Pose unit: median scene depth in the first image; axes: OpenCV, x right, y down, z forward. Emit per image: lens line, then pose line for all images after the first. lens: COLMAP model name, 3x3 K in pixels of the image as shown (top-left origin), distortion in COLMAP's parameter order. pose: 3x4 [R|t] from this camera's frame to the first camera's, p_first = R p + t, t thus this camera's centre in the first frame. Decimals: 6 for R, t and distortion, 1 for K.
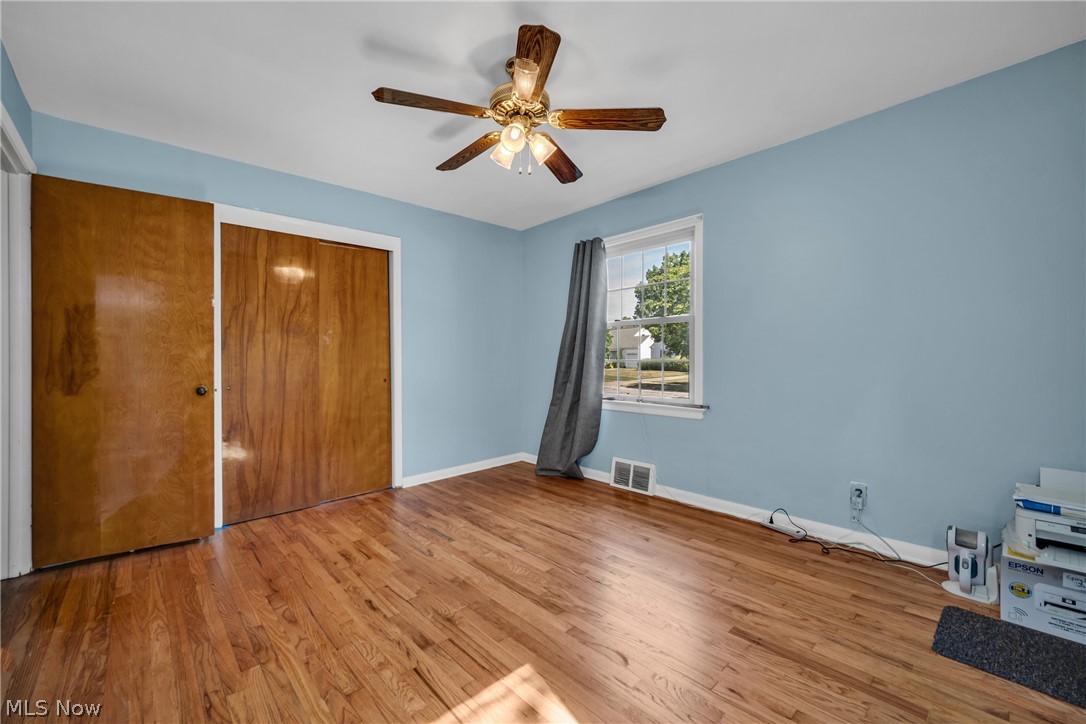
lens RADIAL K [[426.6, 0, 527.5], [0, 426.6, 359.0], [0, 0, 1]] dist [-0.000353, -0.000039]
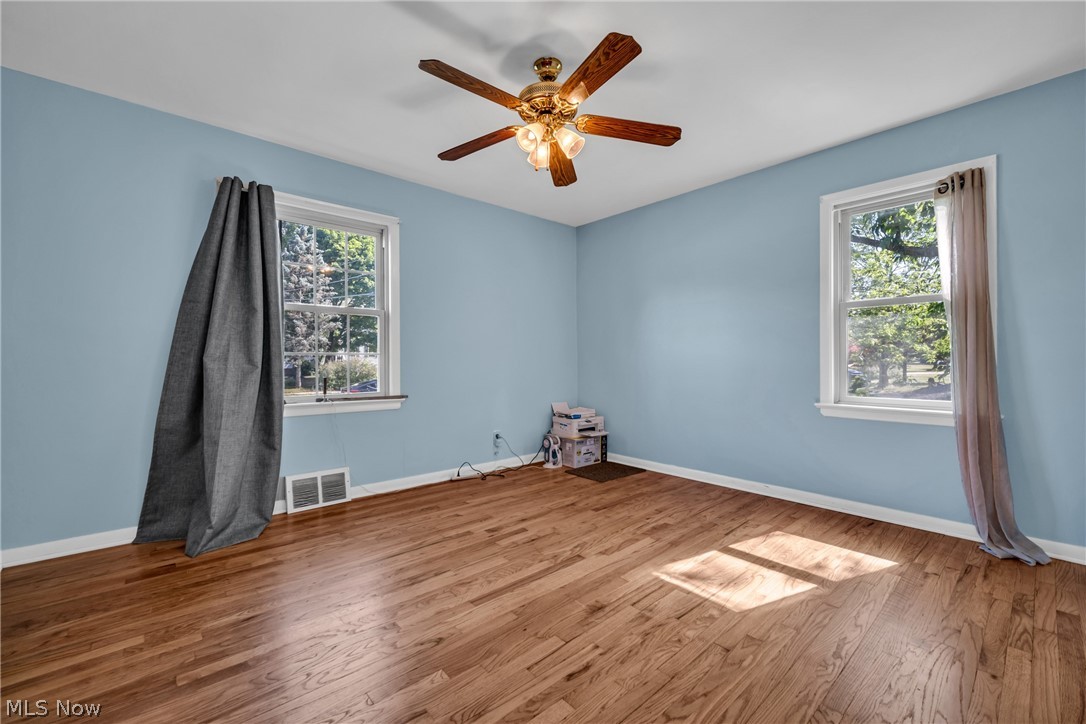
lens RADIAL K [[426.6, 0, 527.5], [0, 426.6, 359.0], [0, 0, 1]] dist [-0.000353, -0.000039]
pose [[0.061920, 0.002652, 0.998078, -0.911962], [-0.005421, 0.999983, -0.002321, 0.022696], [-0.998066, -0.005266, 0.061933, 0.850148]]
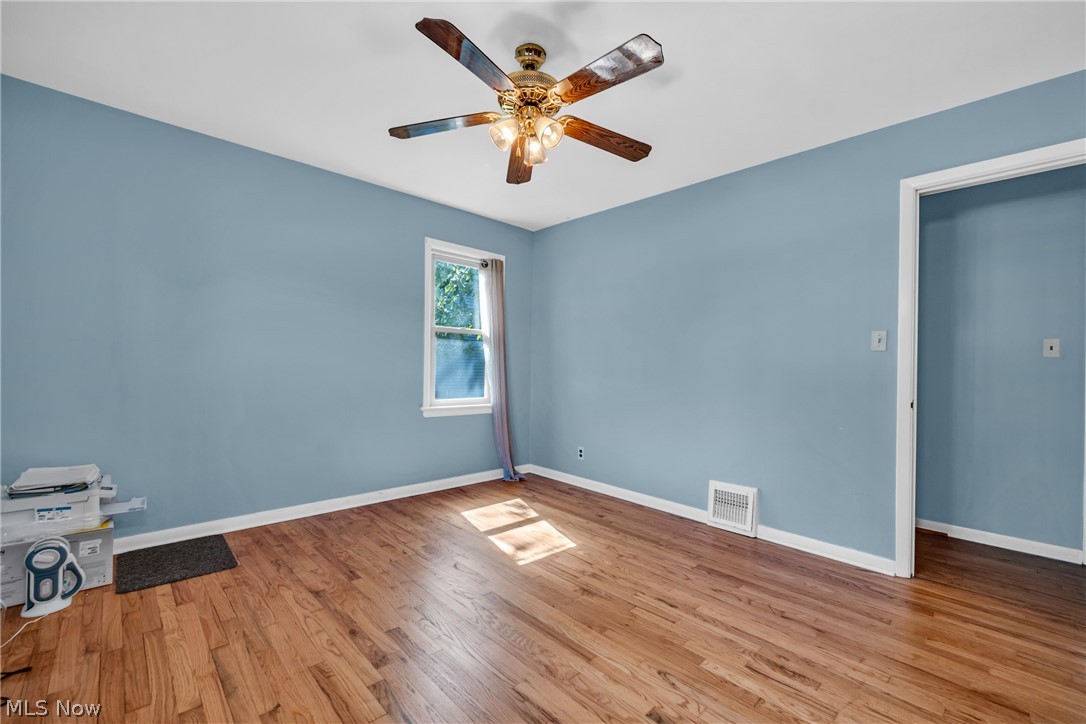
lens RADIAL K [[490.7, 0, 543.0], [0, 490.7, 362.0], [0, 0, 1]] dist [0.001143, -0.000074]
pose [[-0.999883, -0.014034, -0.006041, -0.039036], [-0.013916, 0.999717, -0.019269, 0.011602], [0.006309, -0.019182, -0.999796, 1.798004]]
